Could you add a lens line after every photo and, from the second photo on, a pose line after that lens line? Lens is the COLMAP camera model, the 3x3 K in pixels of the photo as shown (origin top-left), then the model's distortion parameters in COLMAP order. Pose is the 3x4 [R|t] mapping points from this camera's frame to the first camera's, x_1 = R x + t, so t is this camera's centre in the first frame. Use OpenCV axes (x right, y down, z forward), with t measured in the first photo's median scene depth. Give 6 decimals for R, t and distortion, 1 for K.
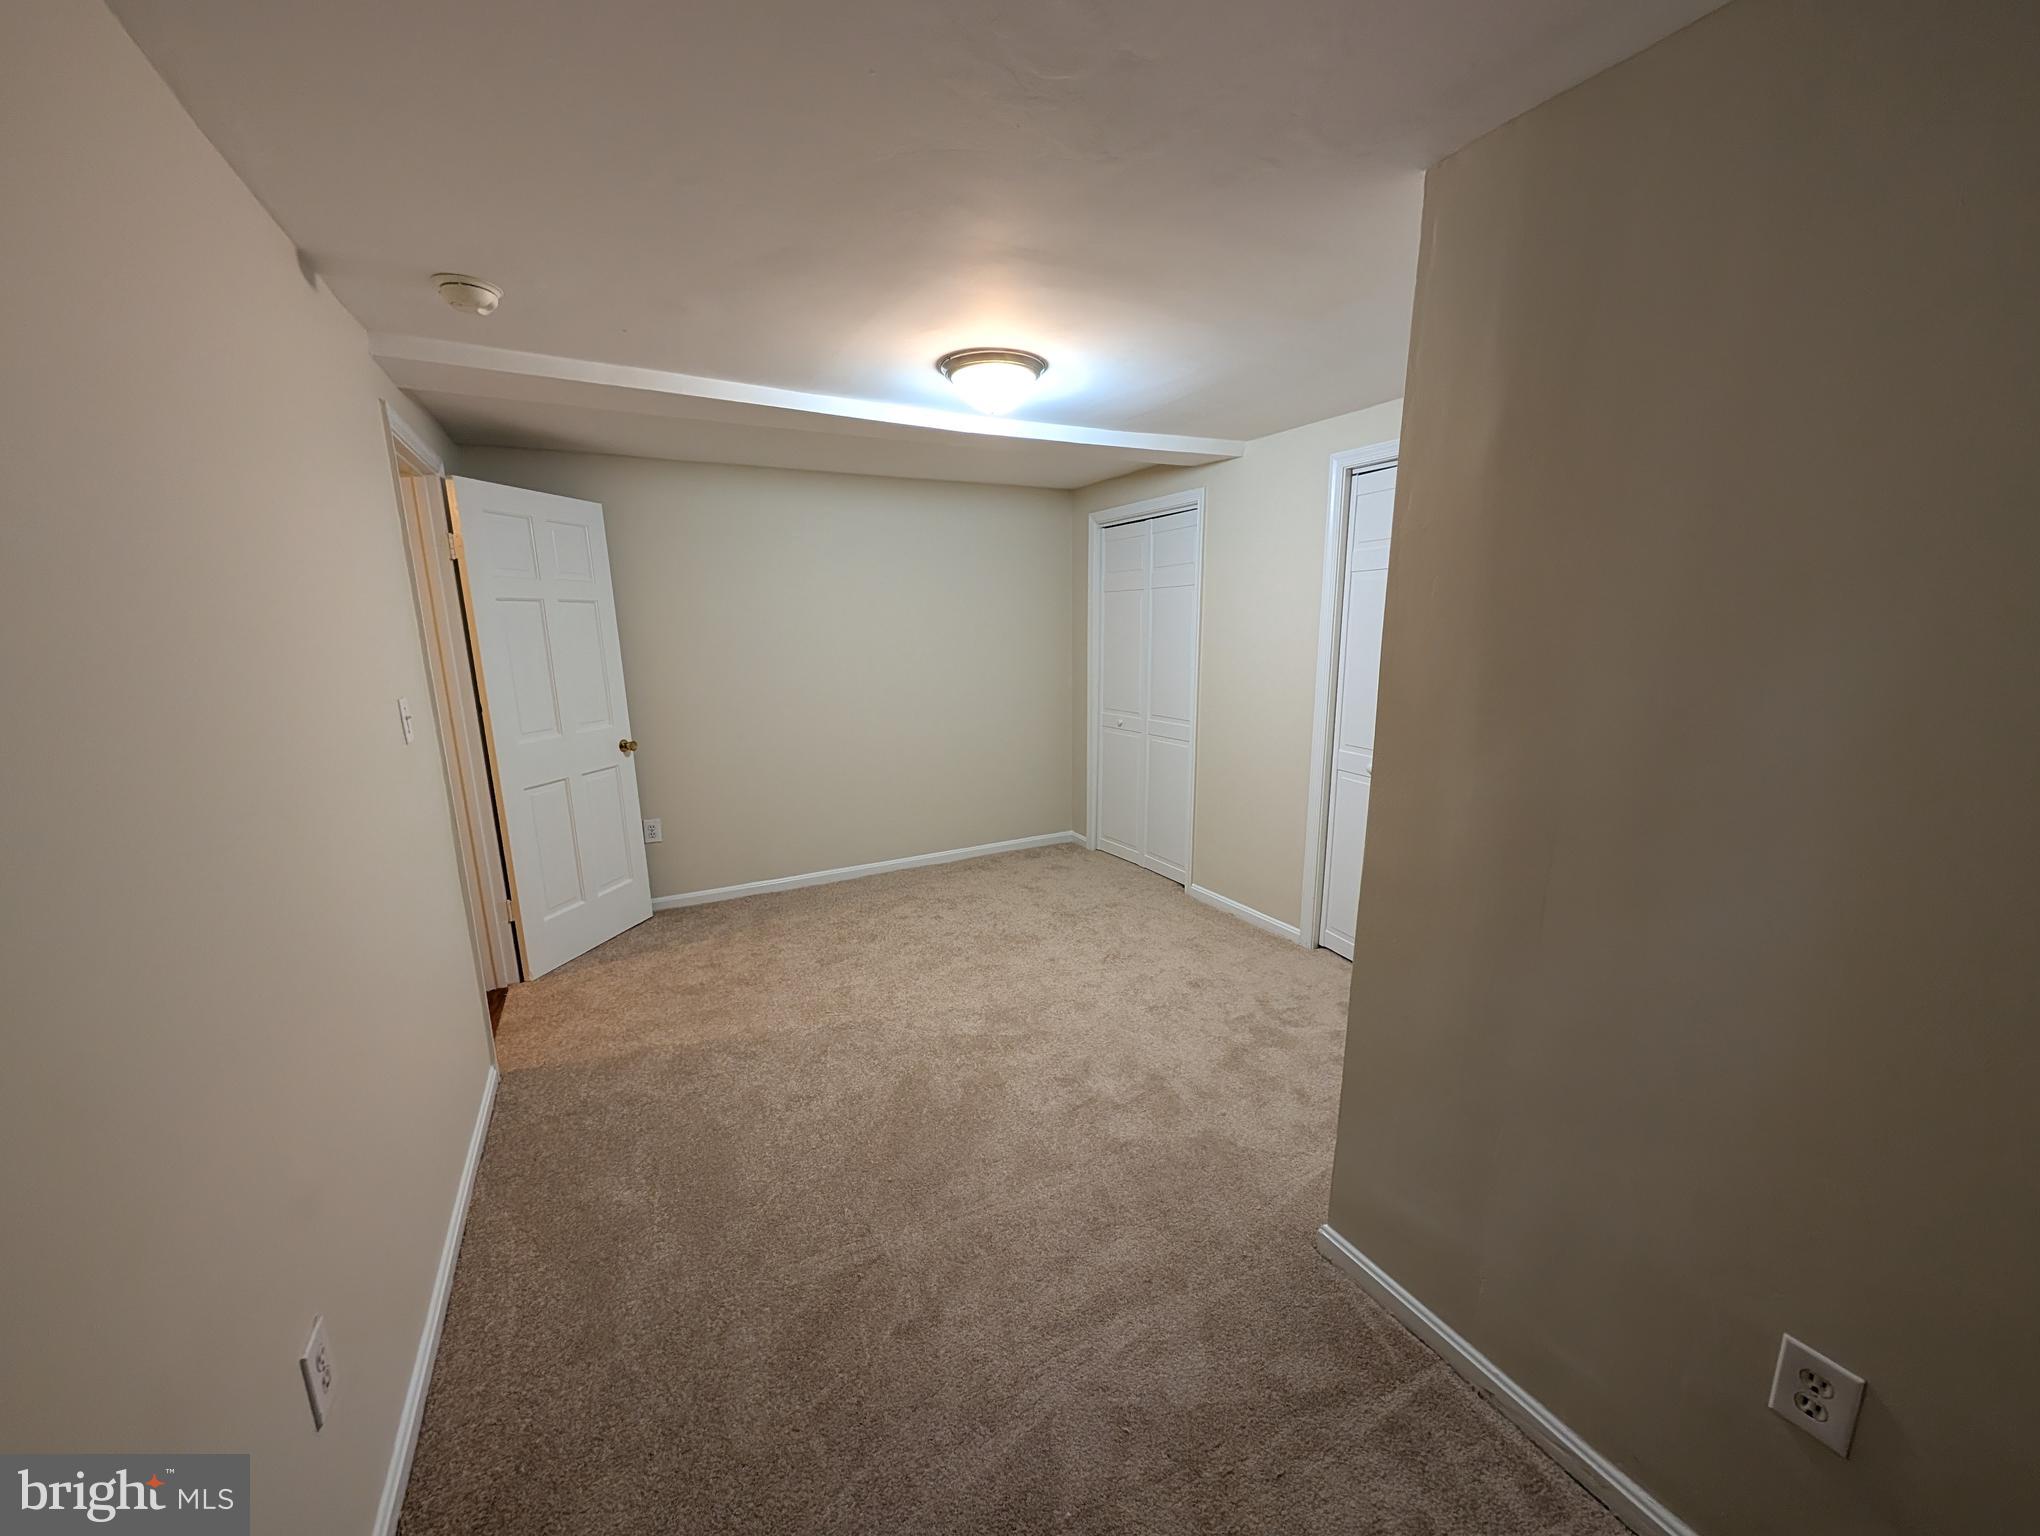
lens RADIAL K [[771.7, 0, 1026.4], [0, 771.7, 779.9], [0, 0, 1]] dist [-0.000590, 0.000132]
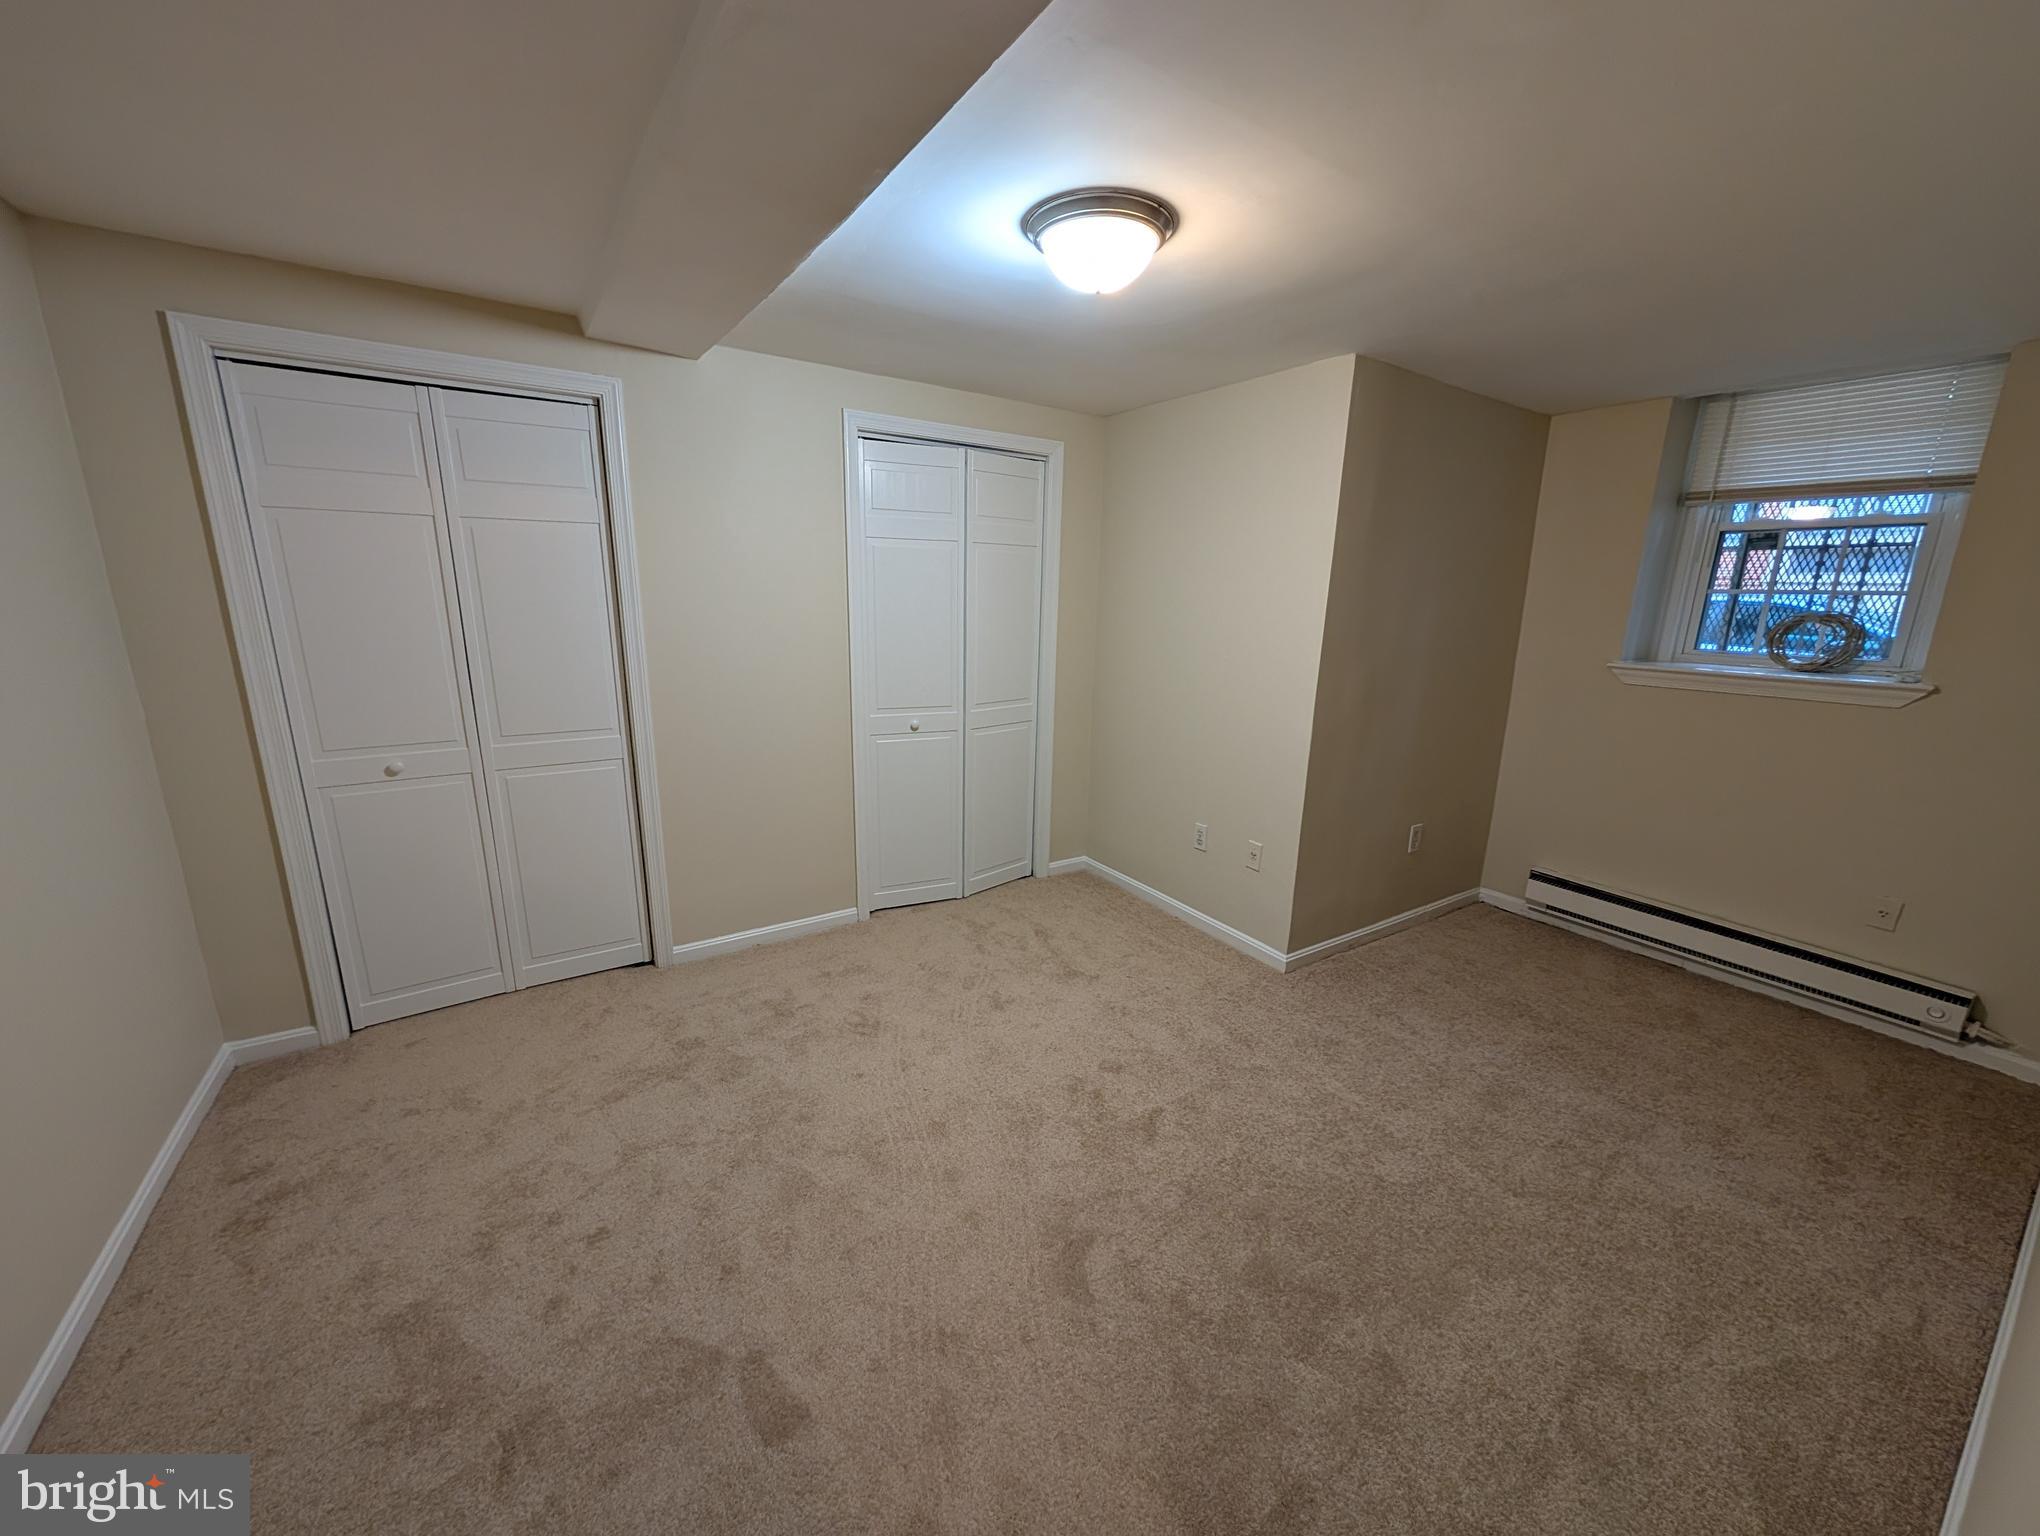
lens RADIAL K [[771.7, 0, 1027.0], [0, 771.7, 777.5], [0, 0, 1]] dist [-0.000590, 0.000132]
pose [[-0.099605, -0.219576, 0.970498, -0.503020], [0.178639, 0.955554, 0.234529, -0.132499], [-0.978860, 0.196729, -0.055953, 0.717141]]
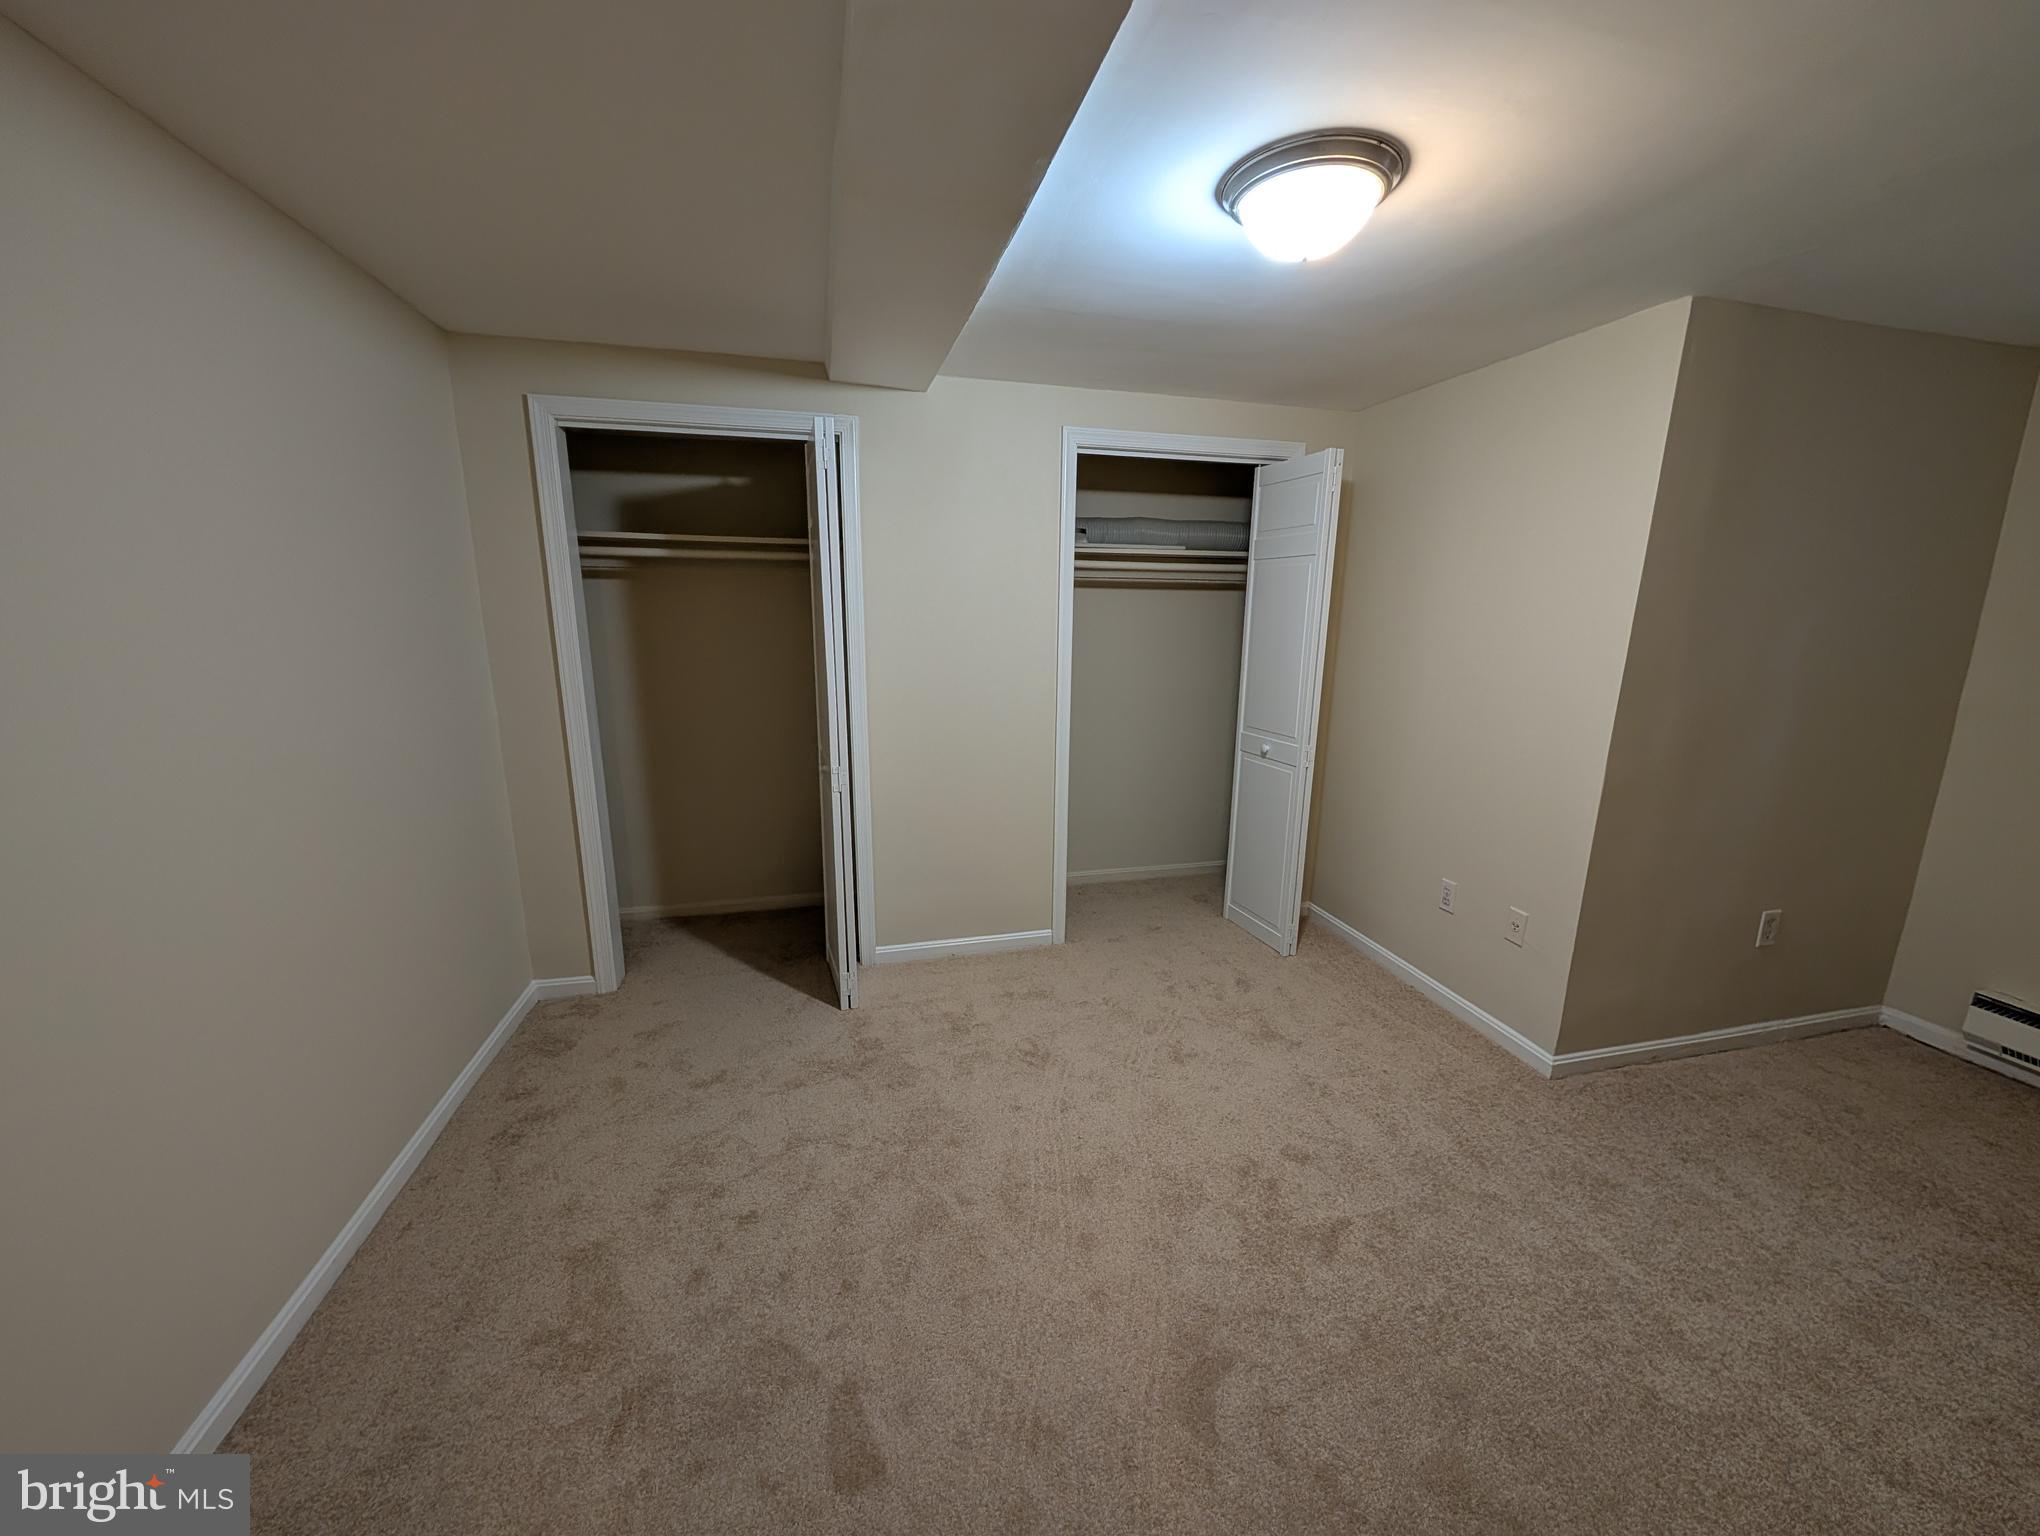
lens RADIAL K [[771.7, 0, 1028.4], [0, 771.7, 776.9], [0, 0, 1]] dist [-0.000590, 0.000132]
pose [[0.233284, -0.190022, 0.953662, -0.462073], [0.180931, 0.972077, 0.149432, -0.120036], [-0.955428, 0.137687, 0.261151, 0.664981]]
